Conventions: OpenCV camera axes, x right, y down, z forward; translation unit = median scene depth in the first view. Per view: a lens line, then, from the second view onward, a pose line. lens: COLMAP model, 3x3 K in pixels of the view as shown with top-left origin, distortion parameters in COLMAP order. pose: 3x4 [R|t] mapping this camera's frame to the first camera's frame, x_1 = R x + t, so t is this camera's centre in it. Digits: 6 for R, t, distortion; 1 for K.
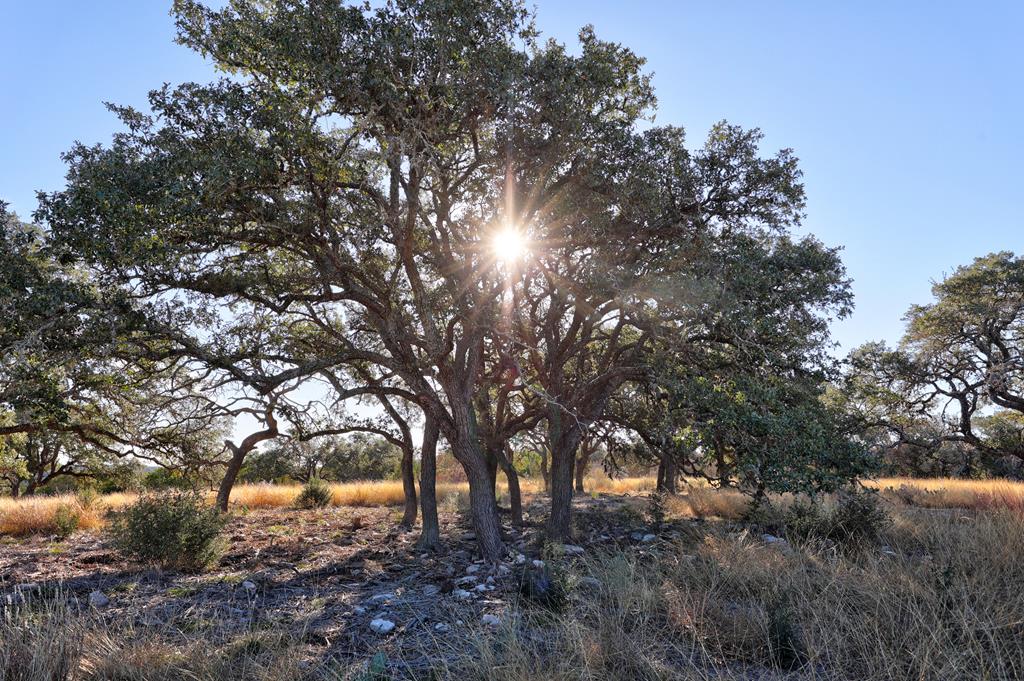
lens RADIAL K [[779.7, 0, 512.0], [0, 779.7, 340.5], [0, 0, 1]] dist [0.034914, -0.001161]
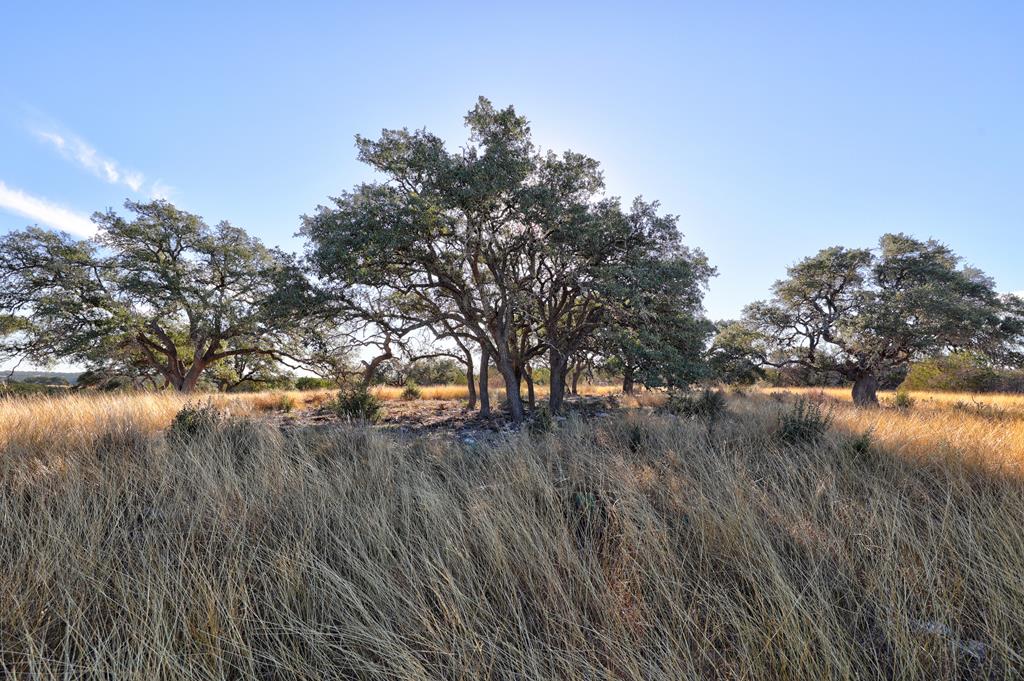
lens RADIAL K [[779.7, 0, 512.0], [0, 779.7, 340.5], [0, 0, 1]] dist [0.034914, -0.001161]
pose [[0.999344, 0.005947, -0.035733, 0.021643], [-0.002247, 0.994710, 0.102701, -0.091359], [0.036154, -0.102554, 0.994070, -0.681502]]
